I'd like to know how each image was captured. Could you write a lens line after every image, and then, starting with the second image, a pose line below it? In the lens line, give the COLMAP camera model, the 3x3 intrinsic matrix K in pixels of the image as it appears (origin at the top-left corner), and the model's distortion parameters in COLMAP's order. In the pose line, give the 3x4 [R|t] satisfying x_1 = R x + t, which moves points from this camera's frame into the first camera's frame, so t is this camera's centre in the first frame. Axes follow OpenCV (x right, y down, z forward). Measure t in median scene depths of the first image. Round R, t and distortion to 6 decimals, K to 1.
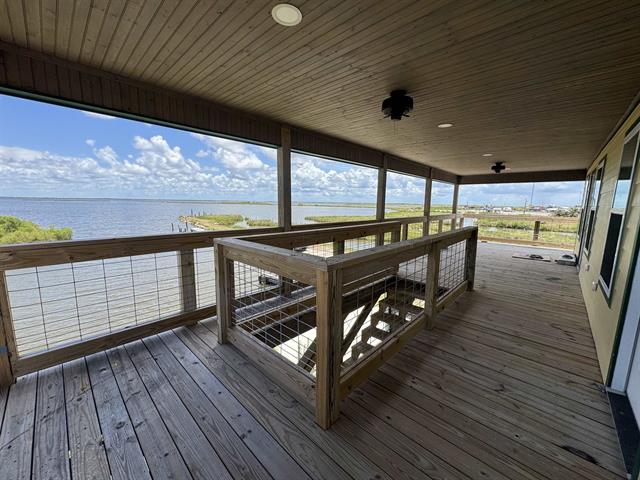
lens RADIAL K [[255.1, 0, 330.3], [0, 255.1, 236.3], [0, 0, 1]] dist [-0.010015, -0.000135]
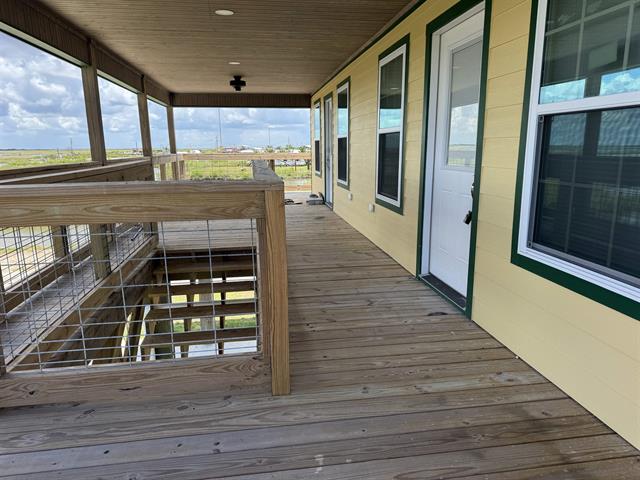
lens RADIAL K [[447.9, 0, 321.9], [0, 447.9, 242.2], [0, 0, 1]] dist [0.066168, -0.004447]
pose [[0.613402, -0.187456, 0.767202, -0.402407], [0.130179, 0.982134, 0.135890, 0.047158], [-0.778968, 0.016519, 0.626846, 0.006306]]
